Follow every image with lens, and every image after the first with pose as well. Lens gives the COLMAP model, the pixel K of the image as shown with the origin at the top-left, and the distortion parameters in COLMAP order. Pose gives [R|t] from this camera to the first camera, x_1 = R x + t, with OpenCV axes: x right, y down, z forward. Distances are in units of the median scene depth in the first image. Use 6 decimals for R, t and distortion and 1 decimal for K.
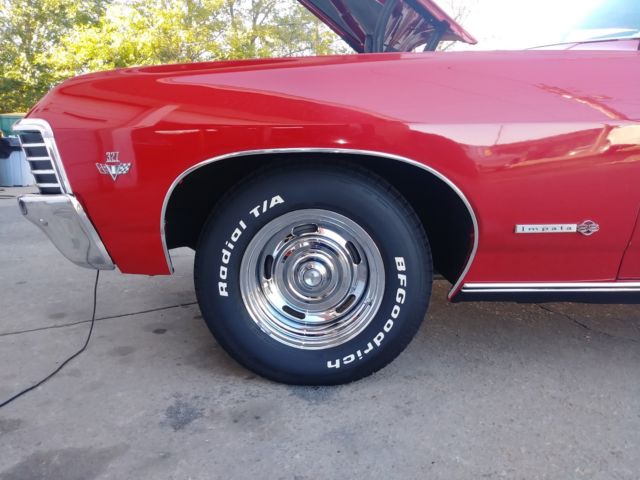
lens RADIAL K [[514.9, 0, 319.0], [0, 514.9, 239.3], [0, 0, 1]] dist [0.036826, -0.070181]
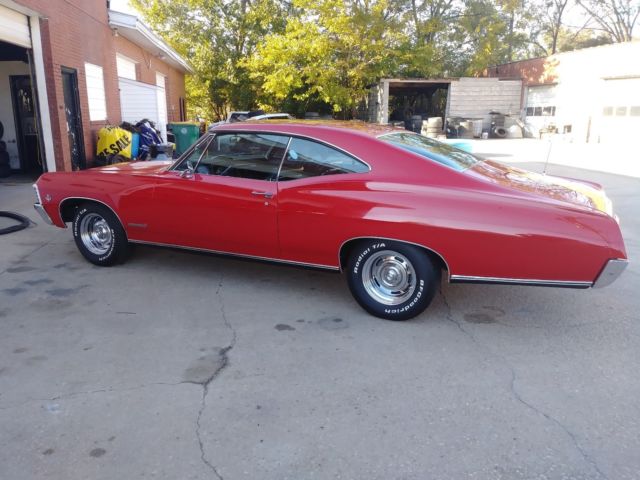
lens RADIAL K [[514.9, 0, 313.1], [0, 514.9, 240.5], [0, 0, 1]] dist [0.036826, -0.070181]
pose [[0.914530, 0.104233, -0.390859, 2.684128], [-0.087128, 0.994309, 0.061298, -0.215908], [0.395024, -0.022004, 0.918407, -1.607435]]
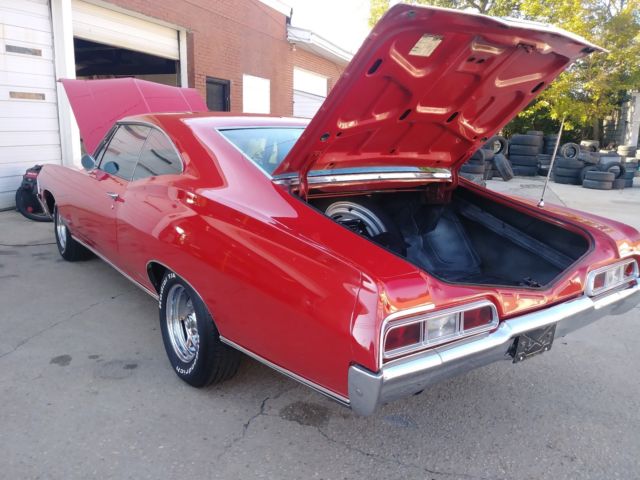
lens RADIAL K [[514.9, 0, 314.3], [0, 514.9, 235.2], [0, 0, 1]] dist [0.036826, -0.070181]
pose [[0.626511, 0.175684, -0.759354, 3.682664], [-0.180540, 0.980479, 0.077887, -0.439899], [0.758214, 0.088297, 0.645999, 0.059081]]
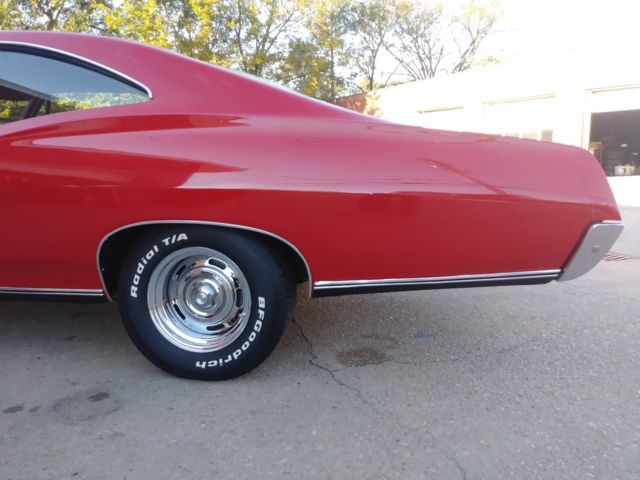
lens RADIAL K [[516.9, 0, 318.1], [0, 516.9, 235.3], [0, 0, 1]] dist [0.007293, -0.010123]
pose [[0.995389, 0.022419, -0.093261, 2.471356], [-0.026396, 0.998784, -0.041631, -0.024434], [0.092214, 0.043901, 0.994771, -0.404856]]
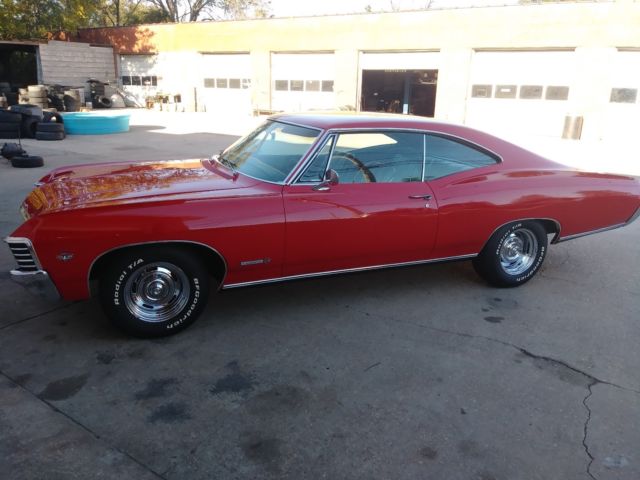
lens RADIAL K [[514.9, 0, 314.4], [0, 514.9, 236.7], [0, 0, 1]] dist [0.036826, -0.070181]
pose [[0.910773, -0.087601, 0.403509, -0.283466], [0.050532, 0.993537, 0.101638, -0.364066], [-0.409805, -0.072179, 0.909313, -1.352549]]
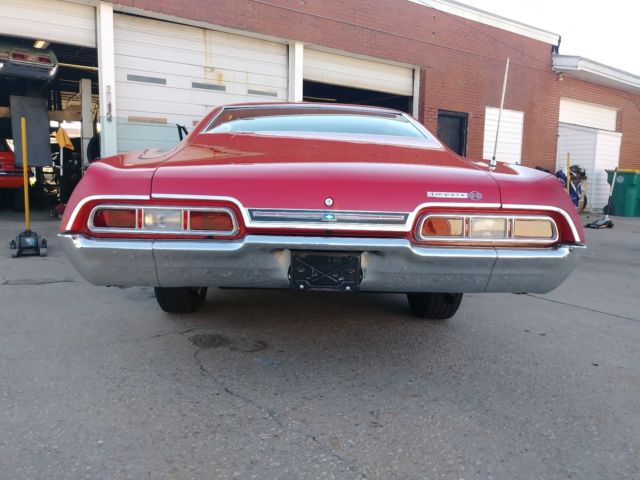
lens RADIAL K [[514.9, 0, 313.4], [0, 514.9, 240.2], [0, 0, 1]] dist [0.036826, -0.070181]
pose [[0.079526, 0.128857, -0.988469, 4.332527], [-0.219577, 0.969518, 0.108720, -0.371958], [0.972348, 0.208399, 0.105396, 1.292709]]
